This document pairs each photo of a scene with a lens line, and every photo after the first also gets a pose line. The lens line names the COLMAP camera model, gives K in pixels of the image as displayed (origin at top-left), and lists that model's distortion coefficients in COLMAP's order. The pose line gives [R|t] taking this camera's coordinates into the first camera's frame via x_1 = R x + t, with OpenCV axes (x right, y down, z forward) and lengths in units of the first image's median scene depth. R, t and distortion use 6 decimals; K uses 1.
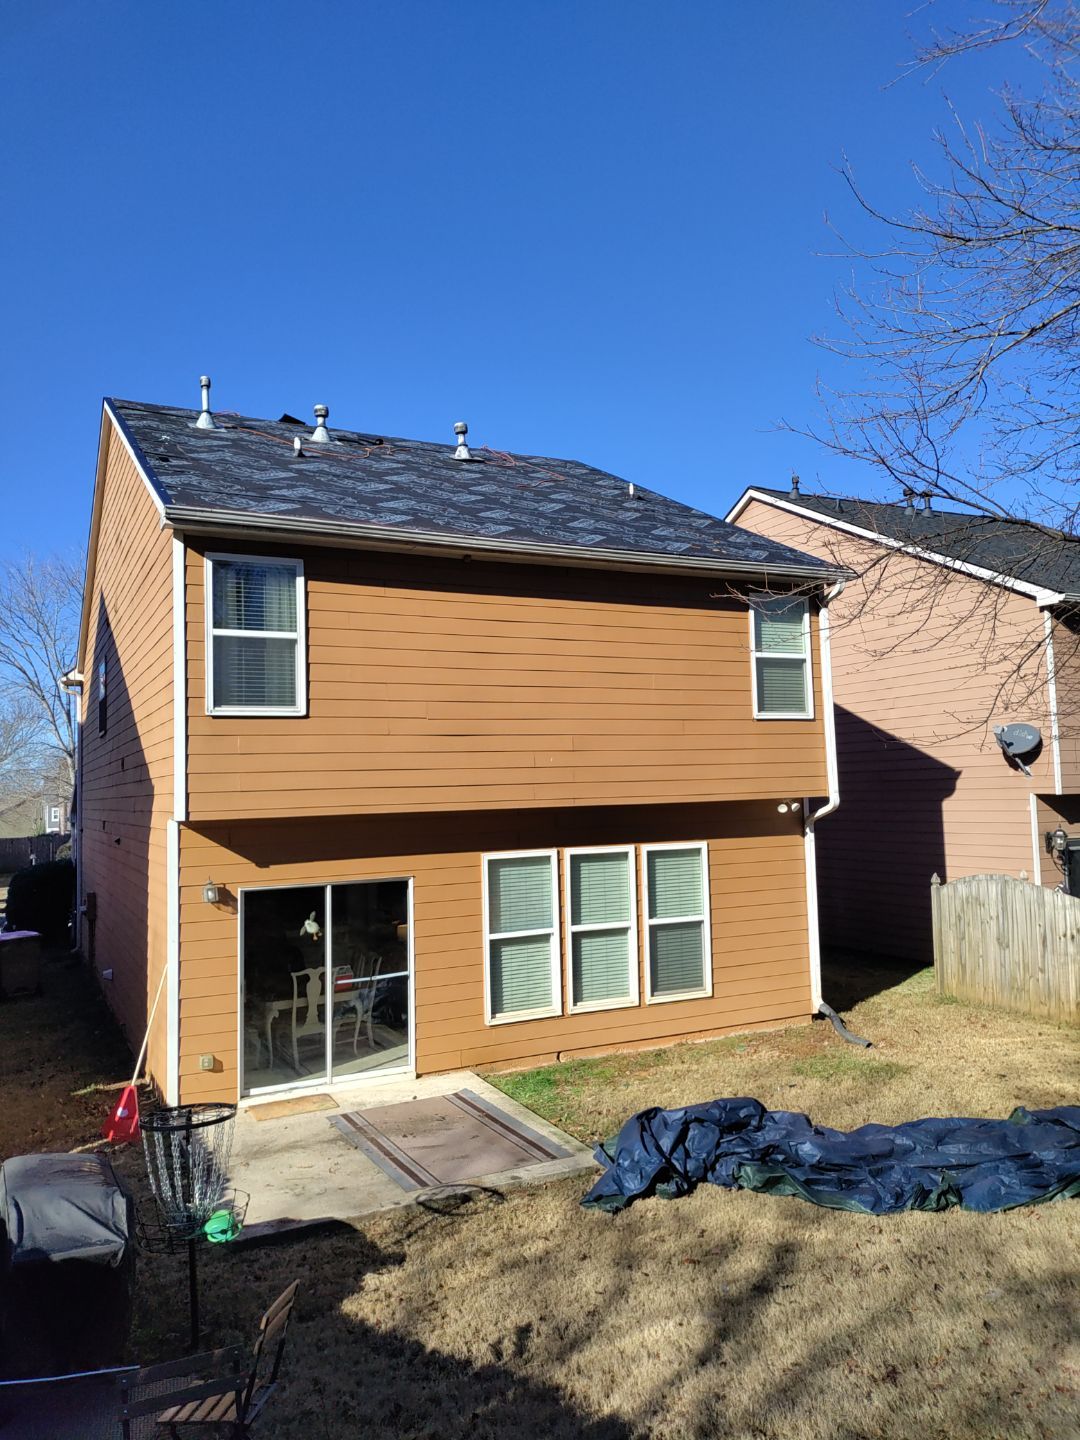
lens RADIAL K [[1065.3, 0, 544.3], [0, 1065.3, 716.9], [0, 0, 1]] dist [0.085262, -0.111593]
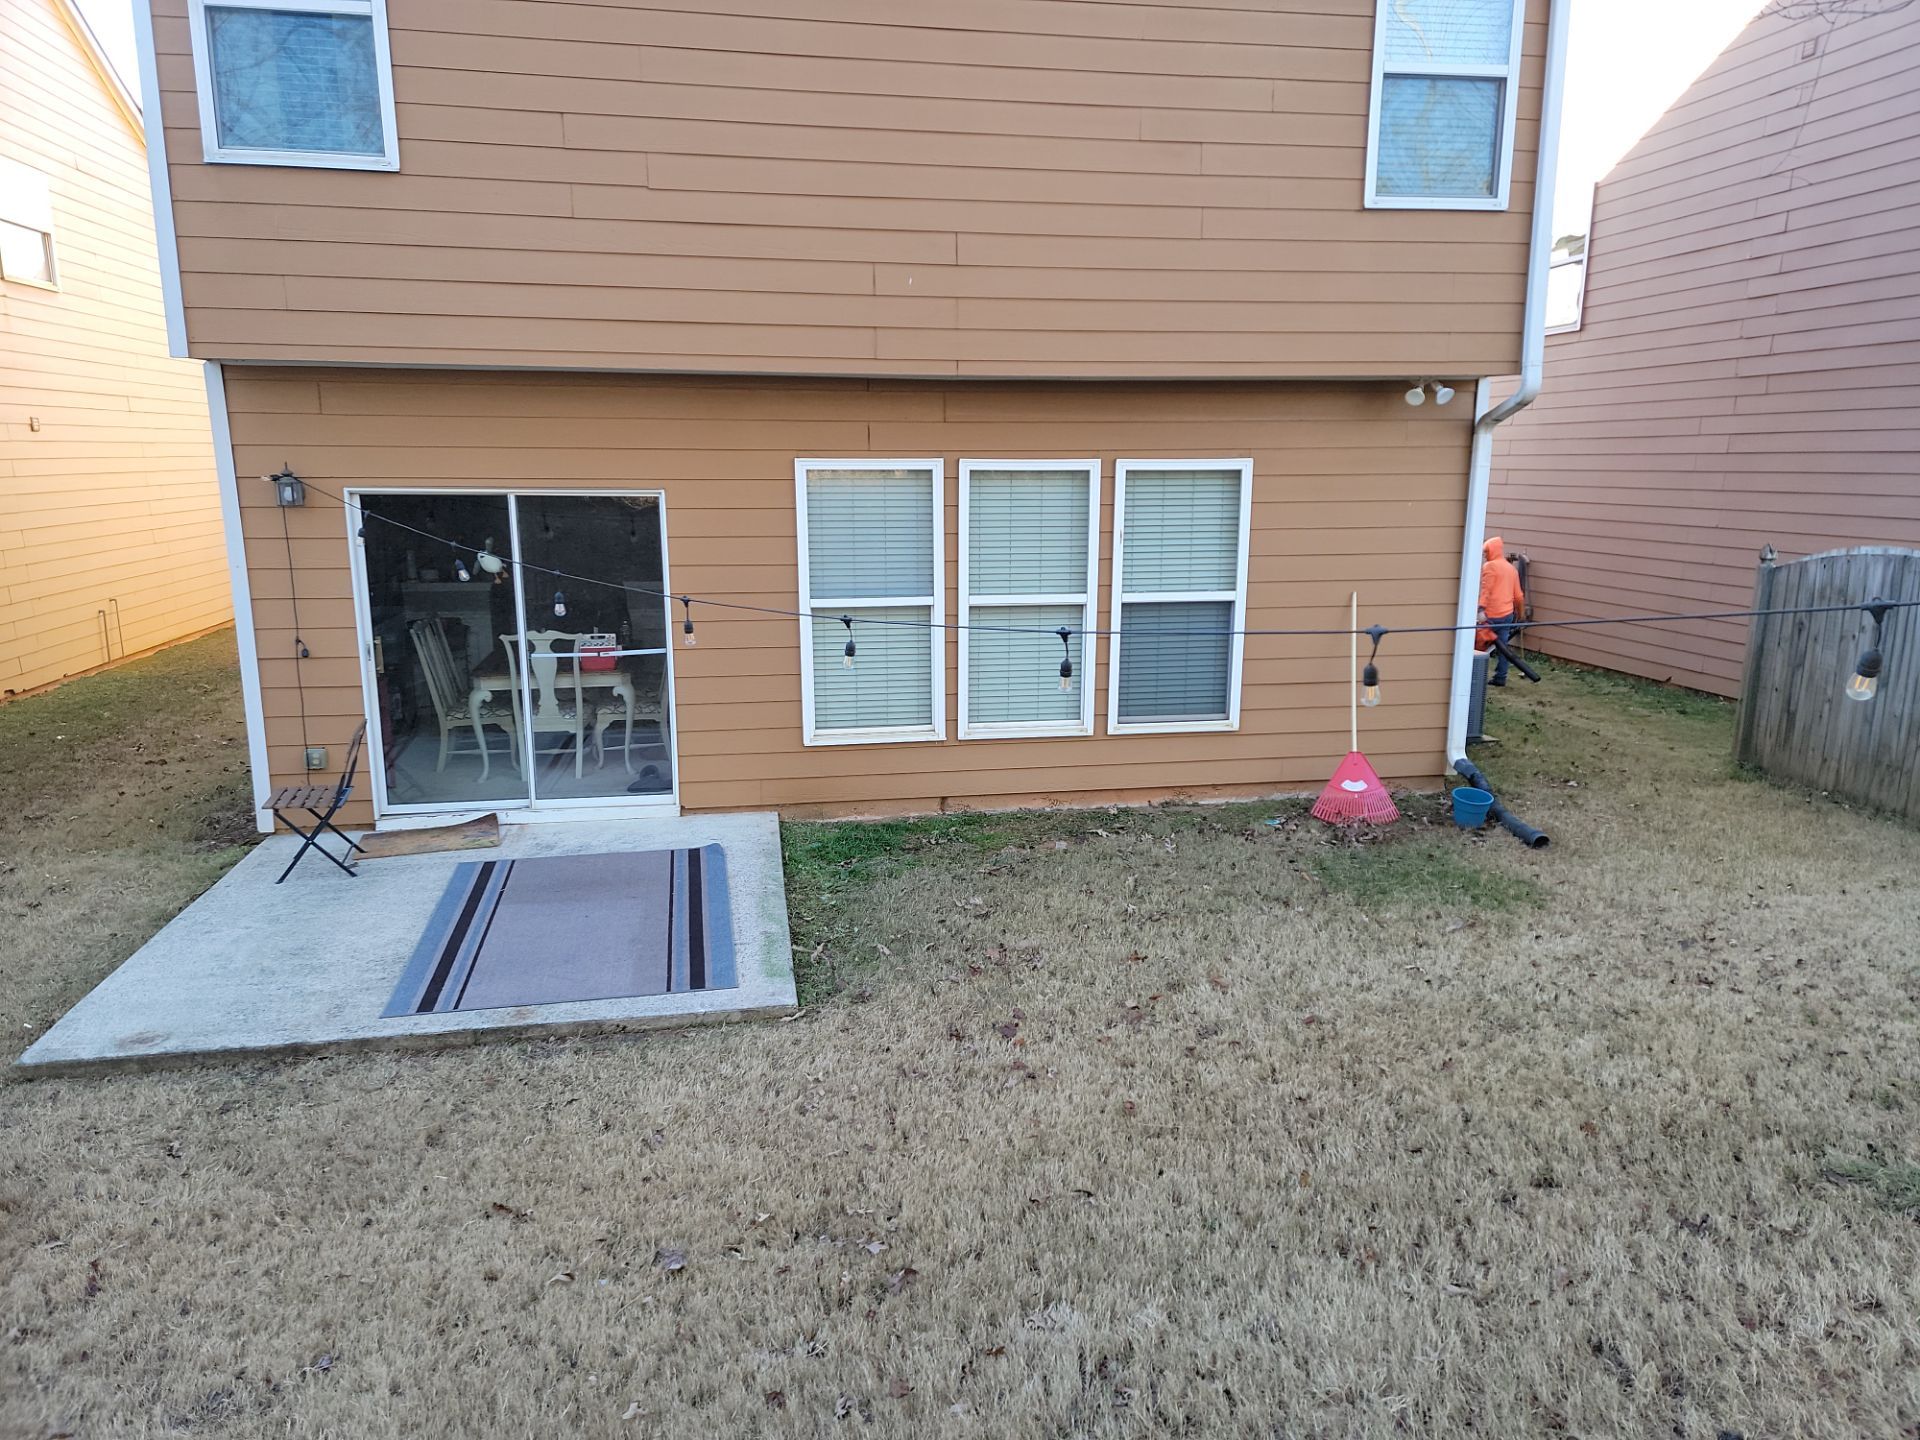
lens RADIAL K [[1314.9, 0, 979.6], [0, 1314.9, 715.8], [0, 0, 1]] dist [0.107144, -0.088763]
pose [[0.956742, 0.088029, -0.277301, 0.239982], [-0.009255, 0.961854, 0.273407, 0.066045], [0.290791, -0.259014, 0.921061, 0.340183]]
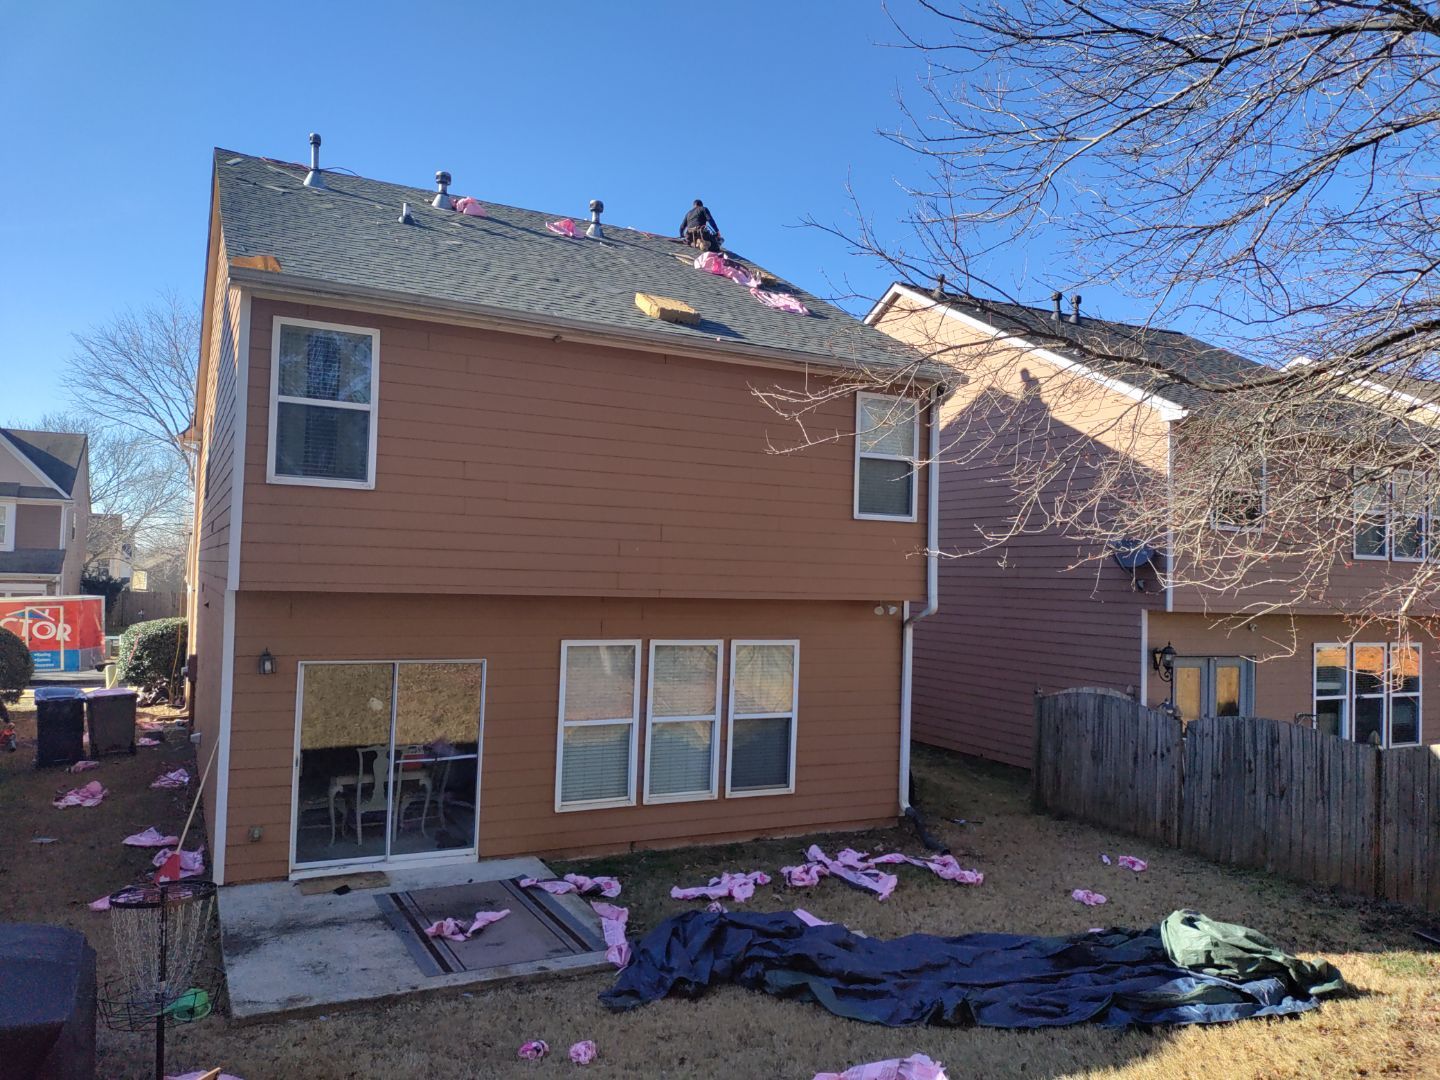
lens RADIAL K [[1063.0, 0, 725.1], [0, 1063.0, 539.3], [0, 0, 1]] dist [0.082459, -0.115194]
pose [[0.998372, 0.057037, -0.000152, 0.086107], [-0.056998, 0.997792, 0.034079, -0.006537], [0.002095, -0.034015, 0.999419, 0.019023]]
